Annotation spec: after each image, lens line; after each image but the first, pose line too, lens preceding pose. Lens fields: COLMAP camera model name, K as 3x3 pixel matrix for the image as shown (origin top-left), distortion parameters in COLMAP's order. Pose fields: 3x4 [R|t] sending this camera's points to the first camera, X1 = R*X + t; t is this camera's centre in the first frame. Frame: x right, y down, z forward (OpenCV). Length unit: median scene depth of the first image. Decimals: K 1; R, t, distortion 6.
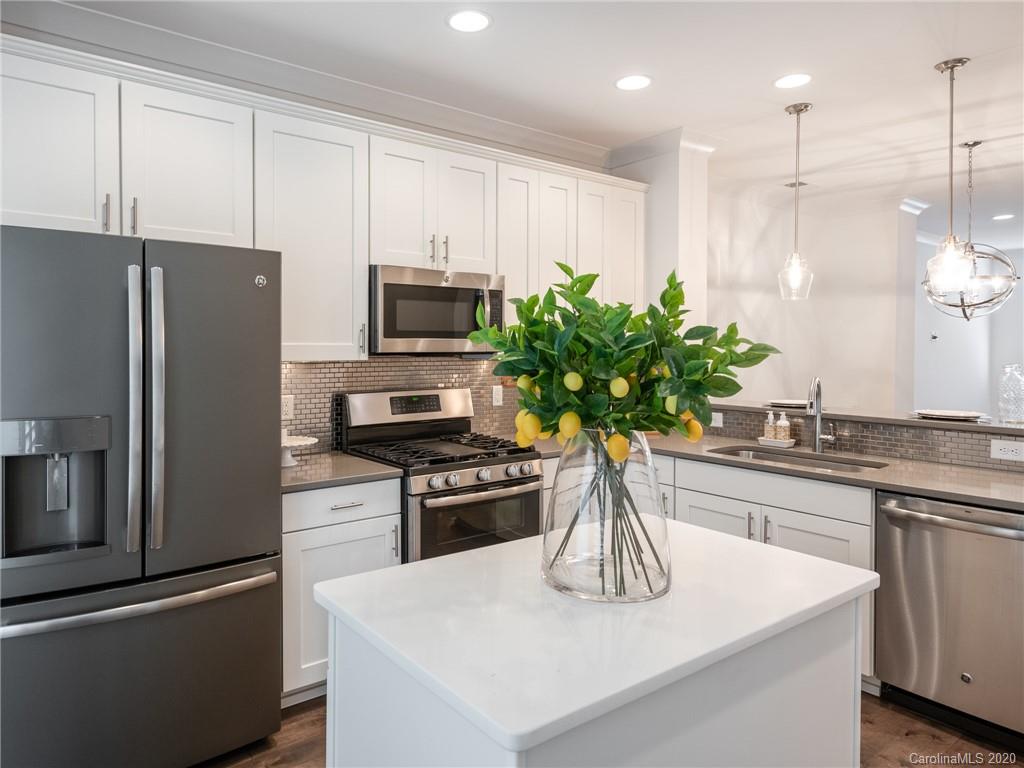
lens RADIAL K [[644.4, 0, 448.7], [0, 644.4, 357.9], [0, 0, 1]] dist [-0.002857, 0.001227]
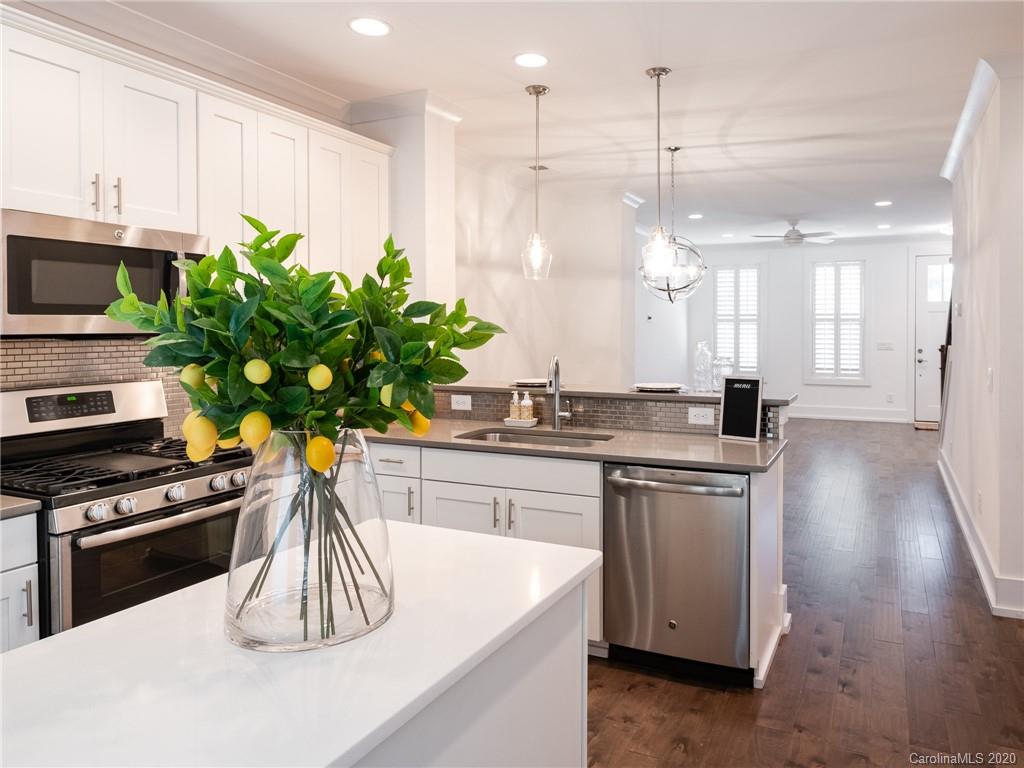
lens RADIAL K [[644.4, 0, 581.7], [0, 644.4, 340.0], [0, 0, 1]] dist [-0.002857, 0.001227]
pose [[0.860850, -0.010536, 0.508750, 0.086685], [0.009155, 0.999944, 0.005218, -0.000536], [-0.508777, 0.000166, 0.860898, 0.097655]]
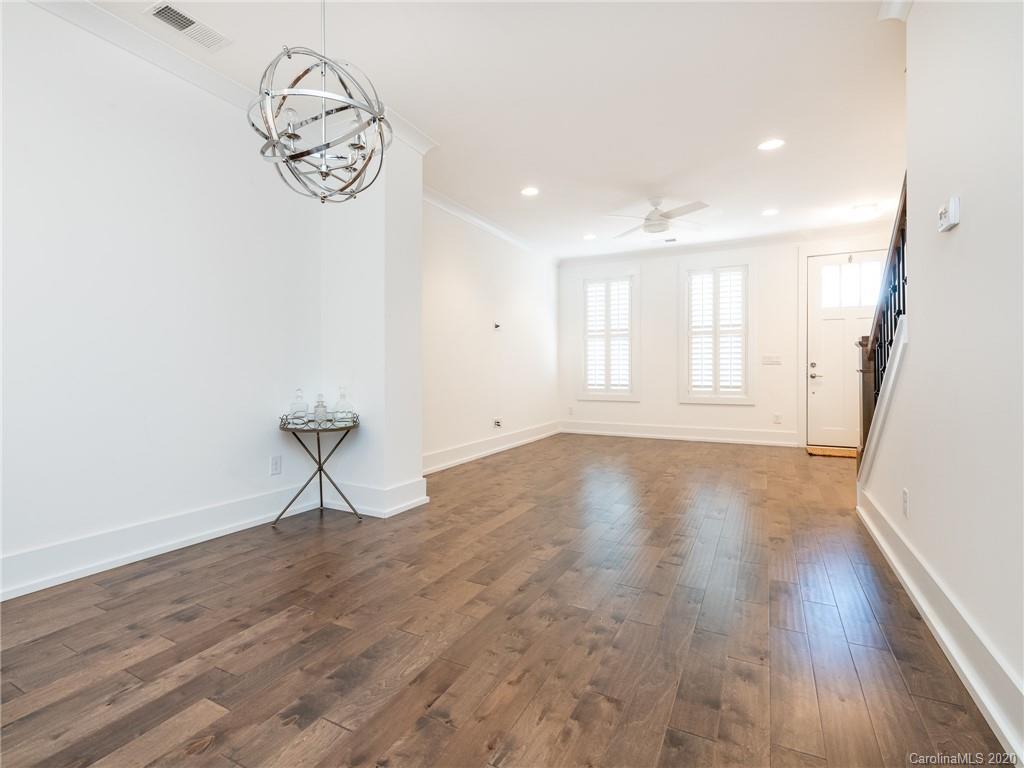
lens RADIAL K [[480.9, 0, 497.4], [0, 480.9, 375.1], [0, 0, 1]] dist [-0.000968, -0.000676]
pose [[0.893926, -0.007061, 0.448160, 1.090317], [0.009300, 0.999953, -0.002795, 0.136468], [-0.448119, 0.006666, 0.893949, 0.808169]]
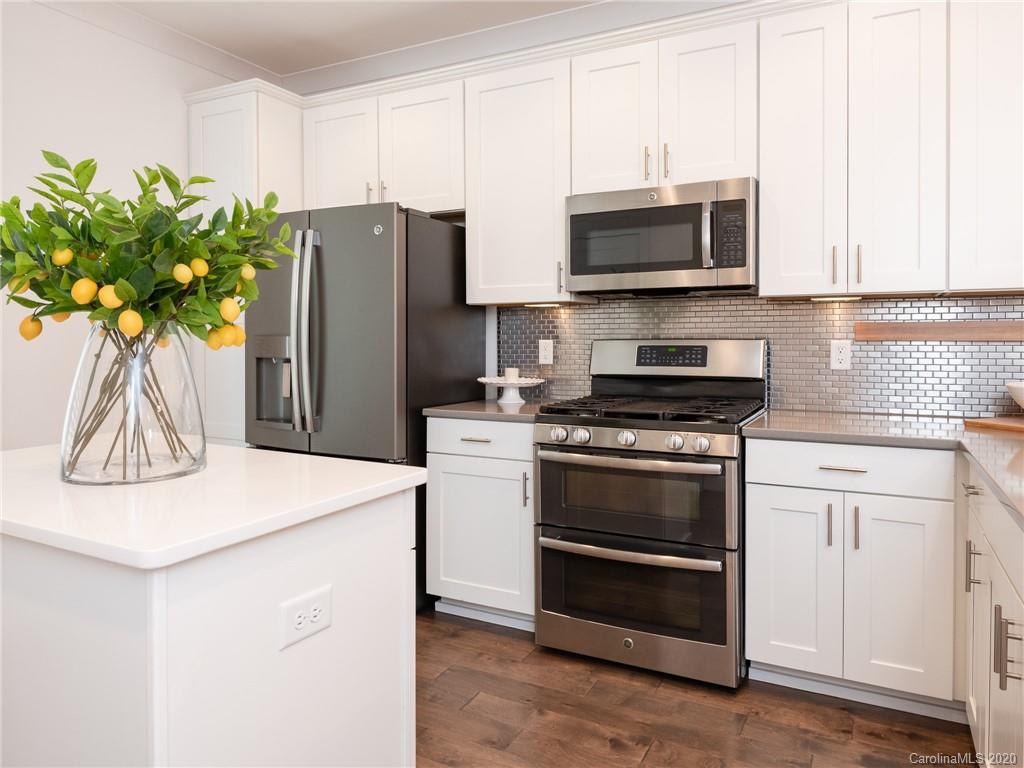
lens RADIAL K [[650.8, 0, 544.3], [0, 650.8, 352.8], [0, 0, 1]] dist [0.000258, -0.003340]
pose [[0.479824, 0.021157, -0.877109, 0.701067], [-0.014686, 0.999763, 0.016082, 0.065807], [0.877242, 0.005165, 0.480021, 0.525288]]
